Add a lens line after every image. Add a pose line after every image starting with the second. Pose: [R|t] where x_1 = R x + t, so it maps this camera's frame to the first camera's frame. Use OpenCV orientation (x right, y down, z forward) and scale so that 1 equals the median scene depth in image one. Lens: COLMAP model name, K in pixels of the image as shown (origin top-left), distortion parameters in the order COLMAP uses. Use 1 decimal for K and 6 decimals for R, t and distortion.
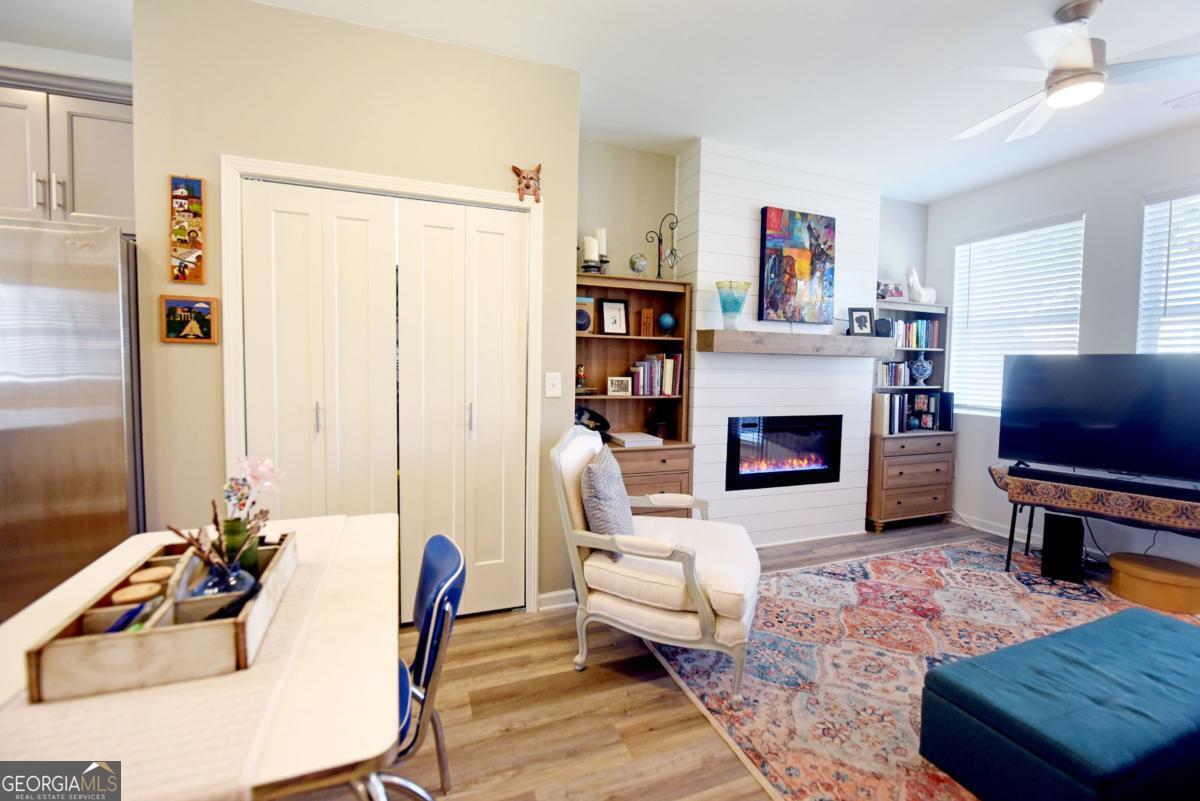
lens RADIAL K [[501.0, 0, 603.8], [0, 501.0, 394.0], [0, 0, 1]] dist [-0.016046, -0.001220]
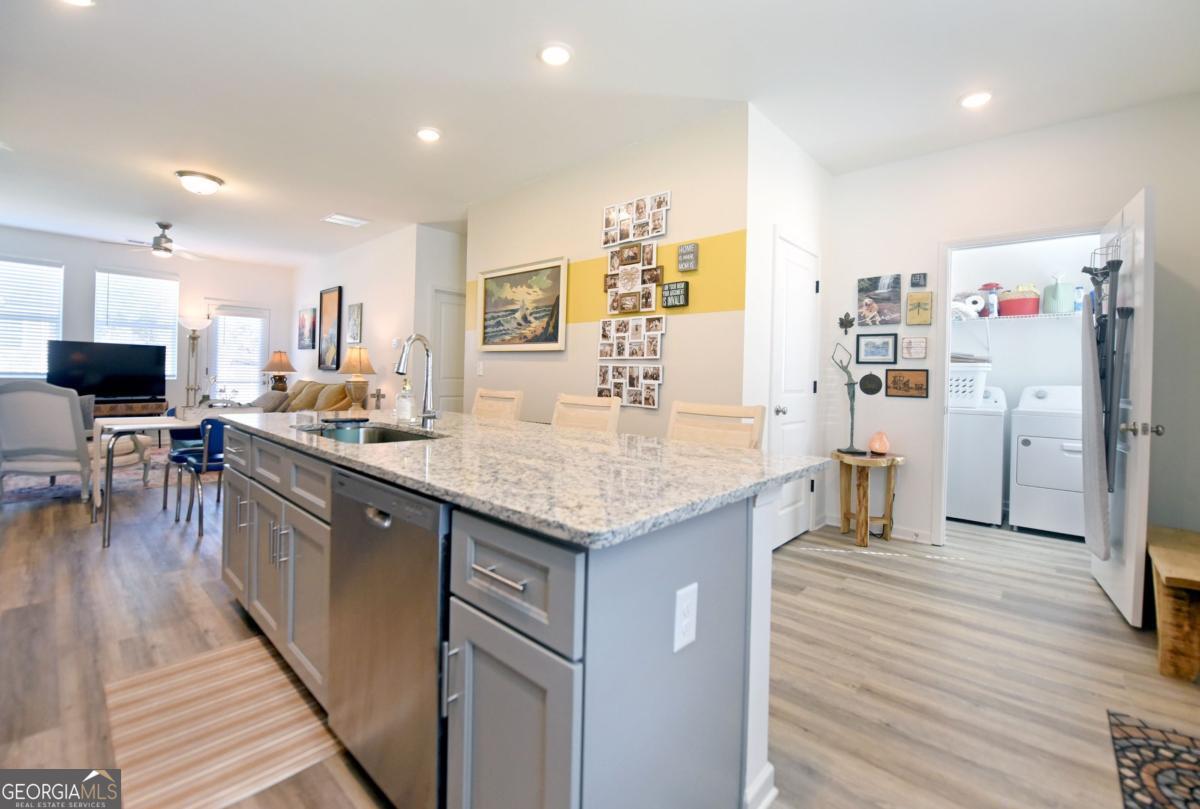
lens RADIAL K [[509.0, 0, 598.0], [0, 509.0, 379.3], [0, 0, 1]] dist [-0.016523, -0.002997]
pose [[-0.451573, -0.033198, 0.891617, -1.822851], [0.013761, 0.998930, 0.044163, 0.011509], [-0.892128, 0.032212, -0.450632, 0.054849]]
